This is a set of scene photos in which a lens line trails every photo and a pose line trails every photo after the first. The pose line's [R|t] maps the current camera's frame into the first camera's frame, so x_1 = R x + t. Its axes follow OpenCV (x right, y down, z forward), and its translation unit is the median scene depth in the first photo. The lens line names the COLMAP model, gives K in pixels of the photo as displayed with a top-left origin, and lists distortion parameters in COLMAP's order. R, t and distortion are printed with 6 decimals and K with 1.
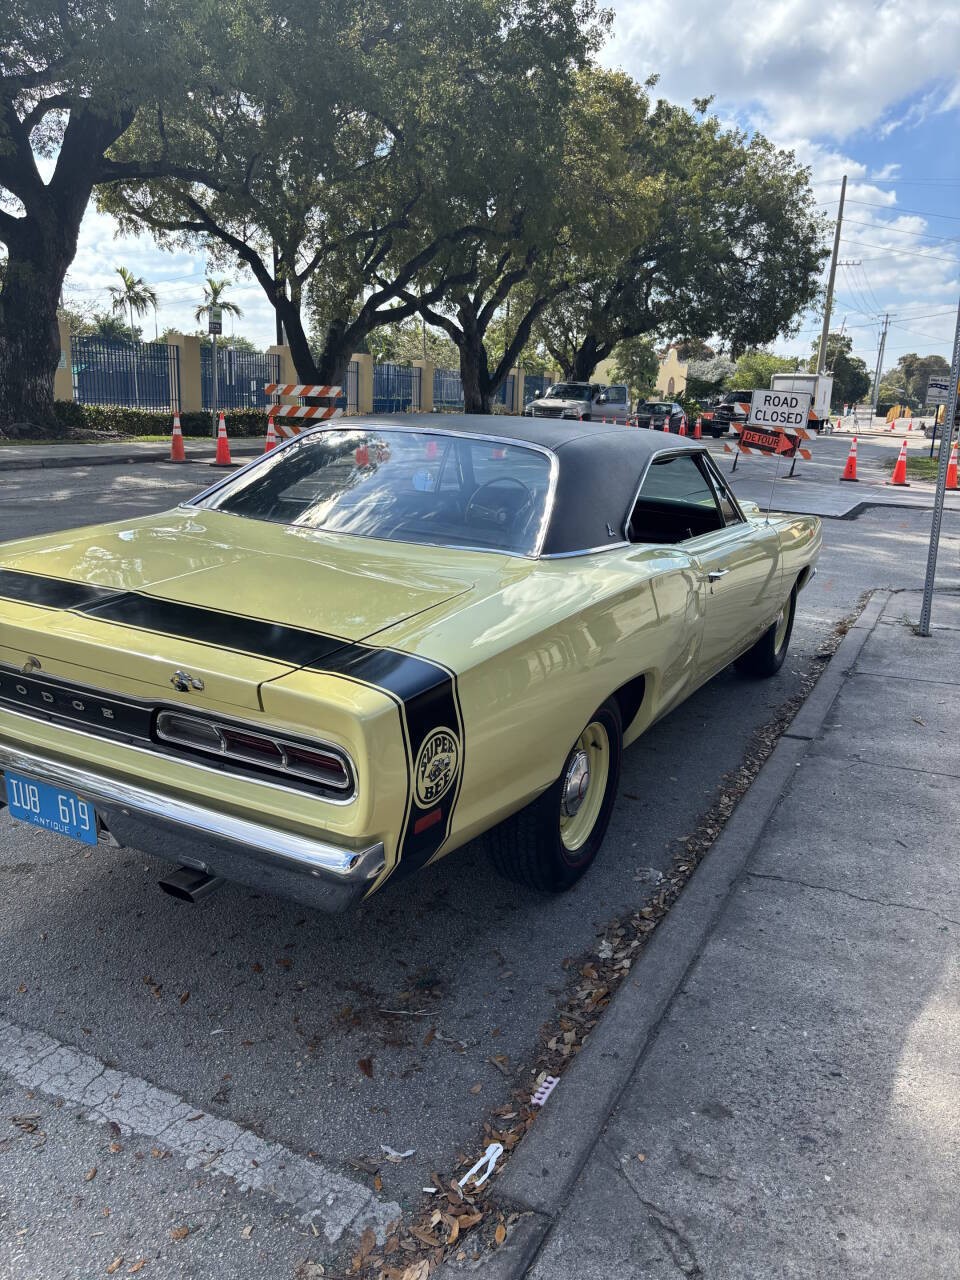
lens RADIAL K [[1006.4, 0, 490.4], [0, 1006.4, 636.9], [0, 0, 1]] dist [0.041123, -0.003598]
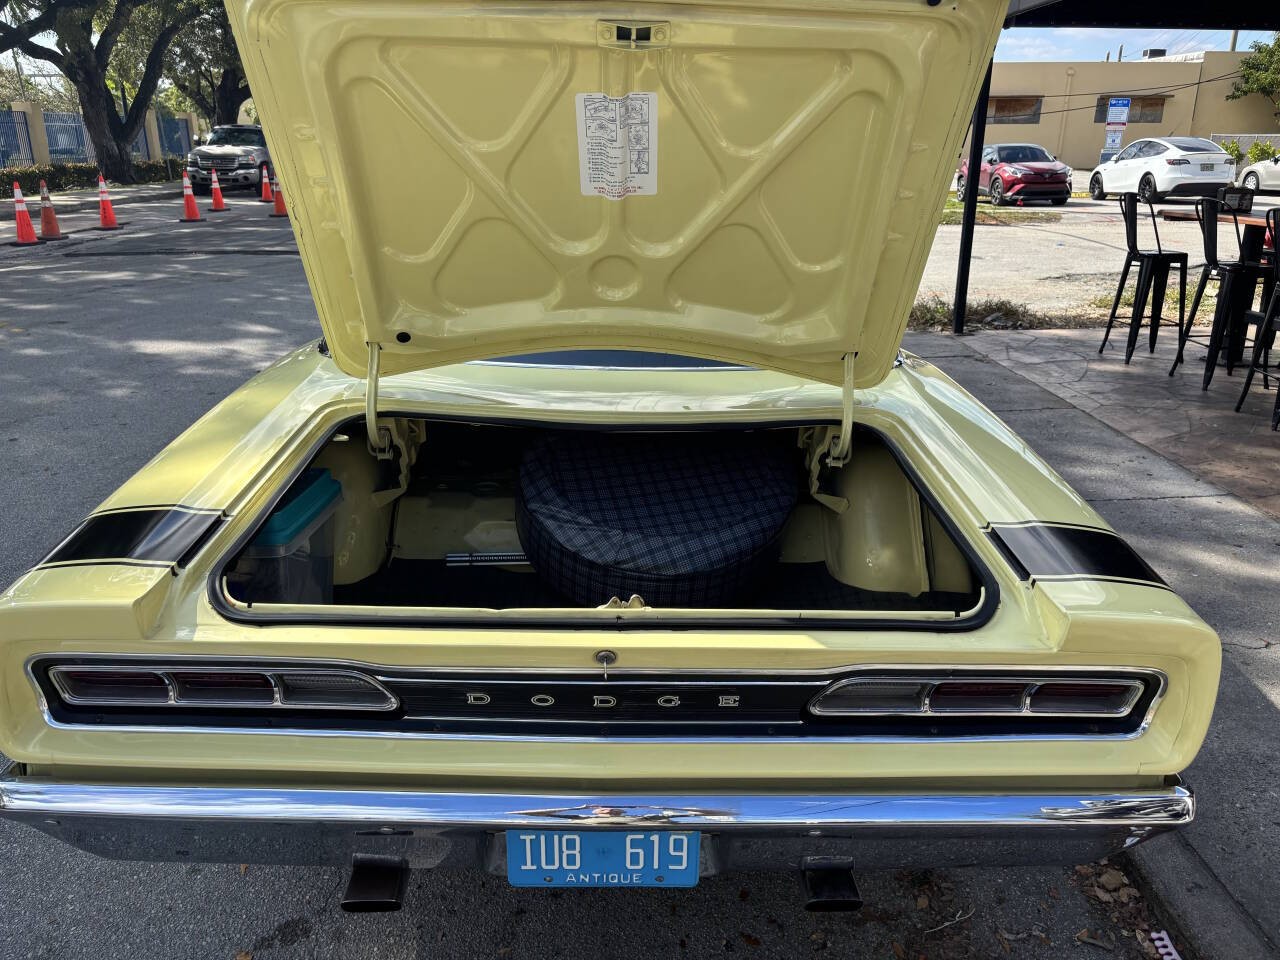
lens RADIAL K [[973.4, 0, 641.1], [0, 973.4, 477.6], [0, 0, 1]] dist [0.025007, -0.027885]
pose [[0.868338, -0.192466, 0.457107, -0.632575], [0.142918, 0.979641, 0.140988, -0.153155], [-0.474936, -0.057096, 0.878166, 0.430324]]
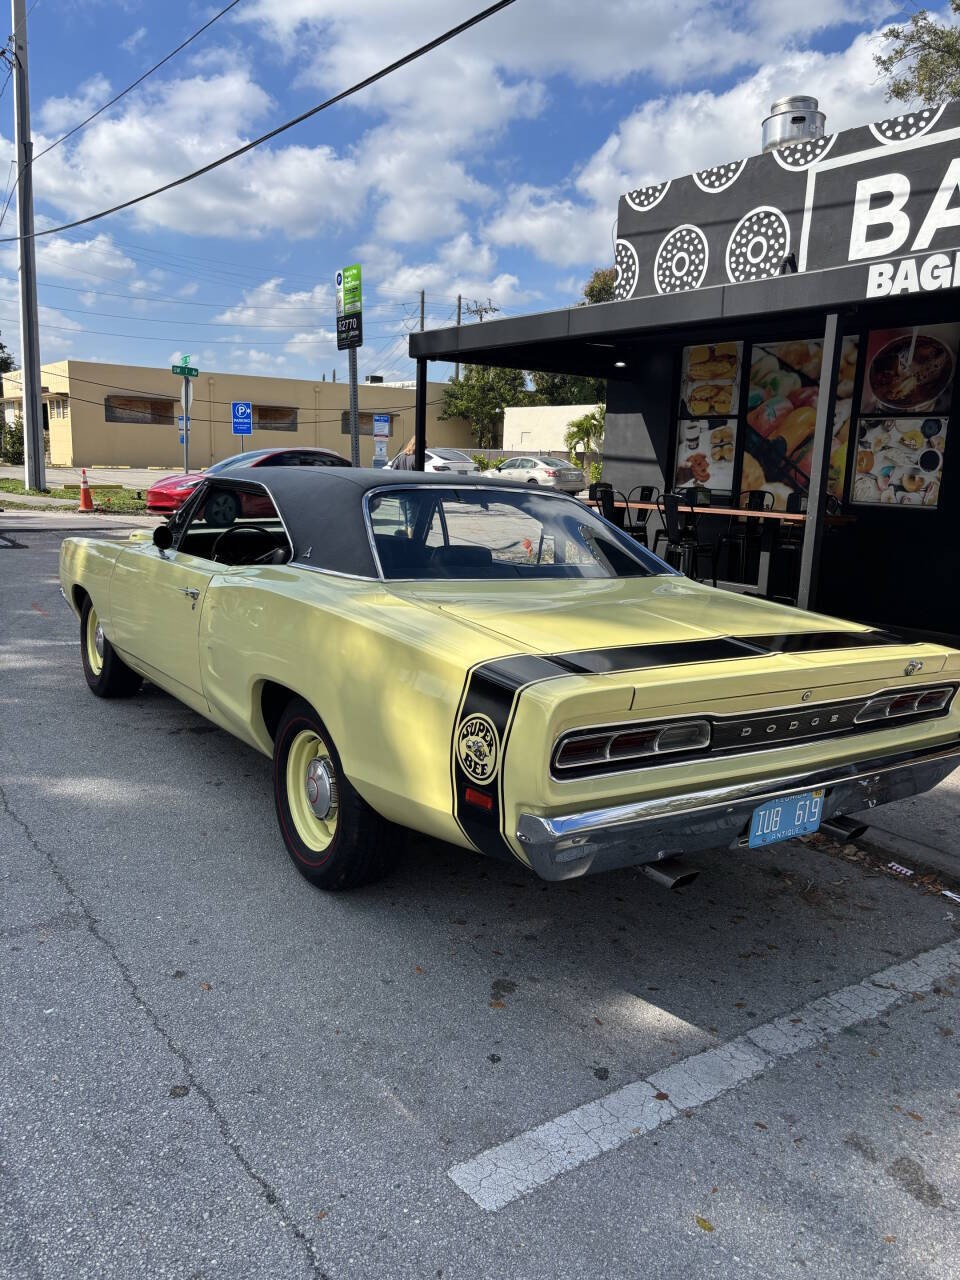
lens RADIAL K [[1006.4, 0, 475.1], [0, 1006.4, 642.6], [0, 0, 1]] dist [0.041123, -0.003598]
pose [[0.432357, -0.179161, 0.883724, -1.547377], [0.185149, 0.976818, 0.107452, -0.220491], [-0.882489, 0.117163, 0.455506, 0.734730]]
